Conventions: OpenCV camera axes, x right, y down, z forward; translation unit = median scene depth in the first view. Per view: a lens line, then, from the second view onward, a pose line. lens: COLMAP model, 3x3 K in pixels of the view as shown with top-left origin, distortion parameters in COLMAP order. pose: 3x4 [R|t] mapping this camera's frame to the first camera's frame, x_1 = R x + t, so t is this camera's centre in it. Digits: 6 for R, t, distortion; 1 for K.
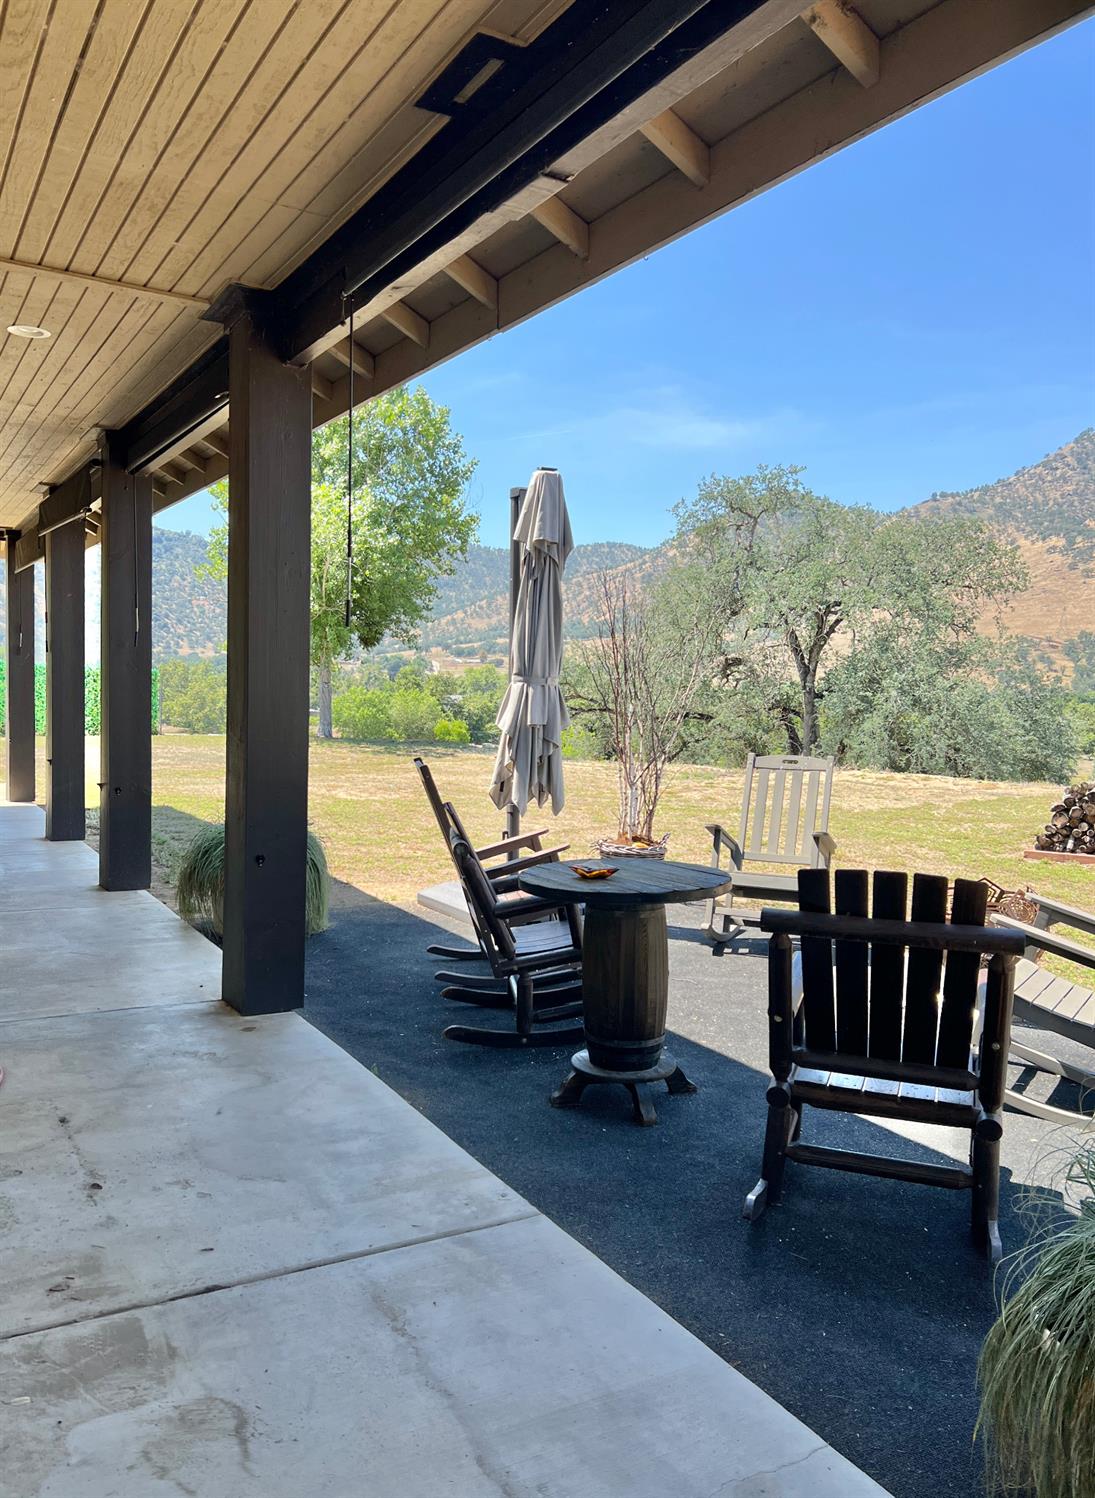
lens RADIAL K [[1131.6, 0, 544.6], [0, 1131.6, 758.7], [0, 0, 1]] dist [0.002339, -0.018395]
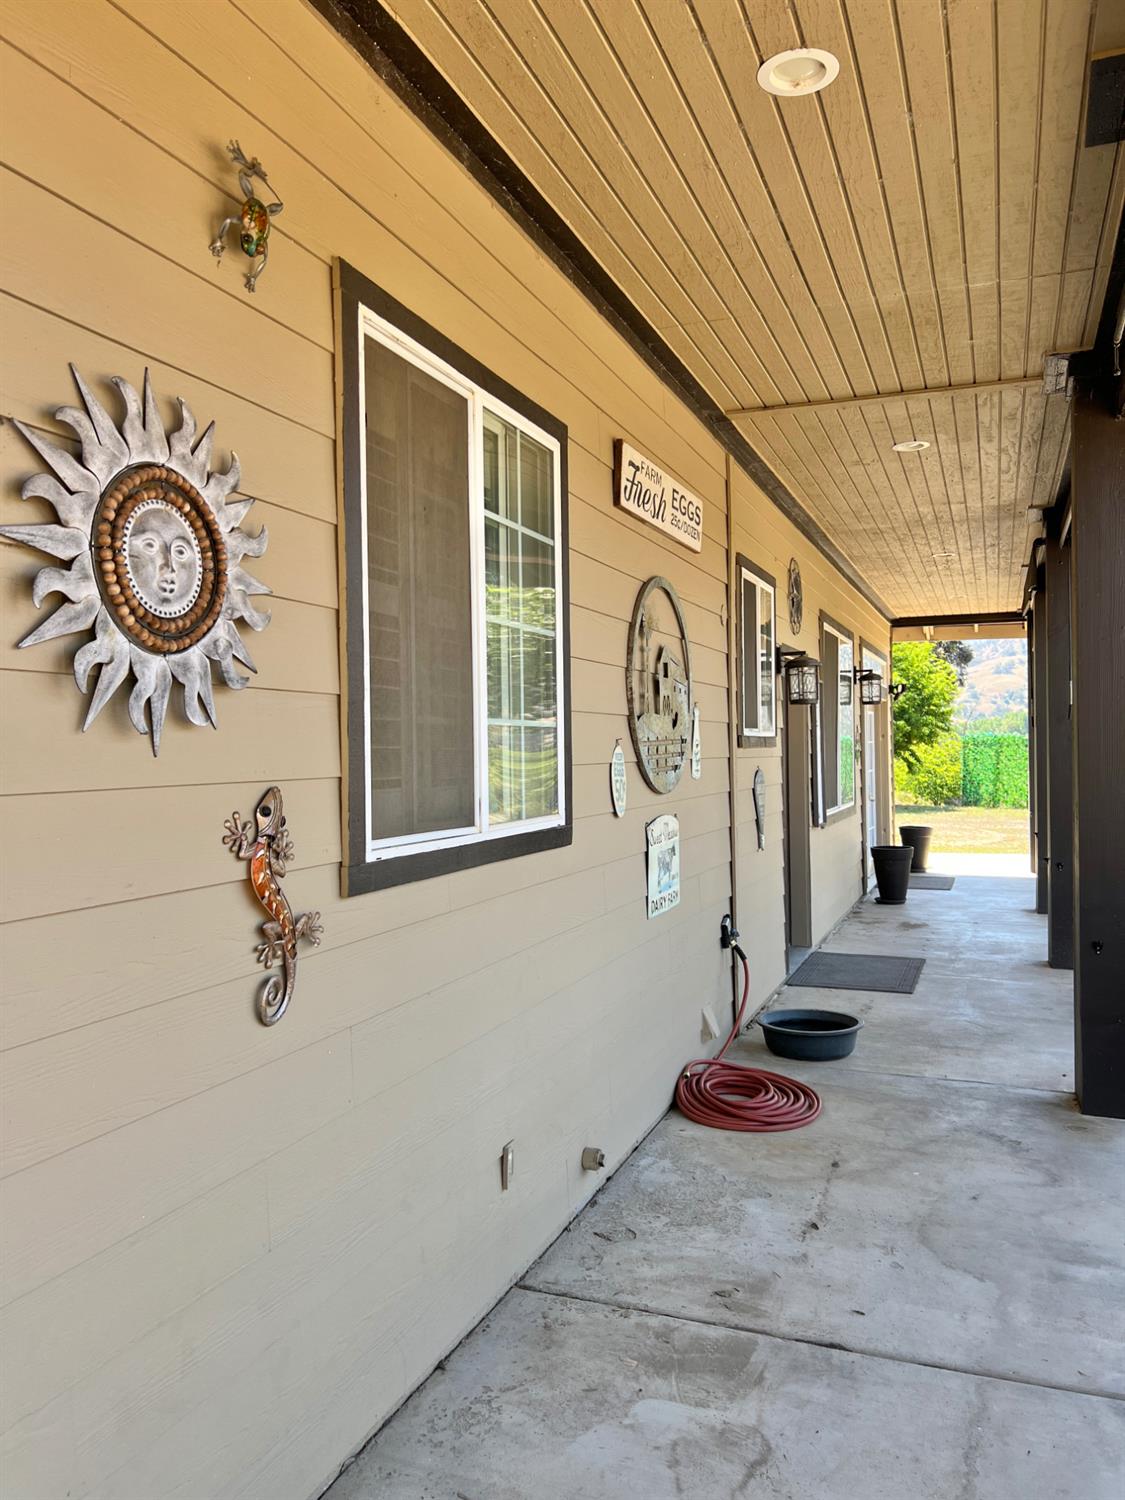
lens RADIAL K [[1139.3, 0, 561.3], [0, 1139.3, 738.7], [0, 0, 1]] dist [0.003632, -0.005776]
pose [[0.616346, -0.041243, -0.786395, 0.314415], [-0.021223, 0.997395, -0.068942, -0.010434], [0.787189, 0.059182, 0.613865, 0.093672]]
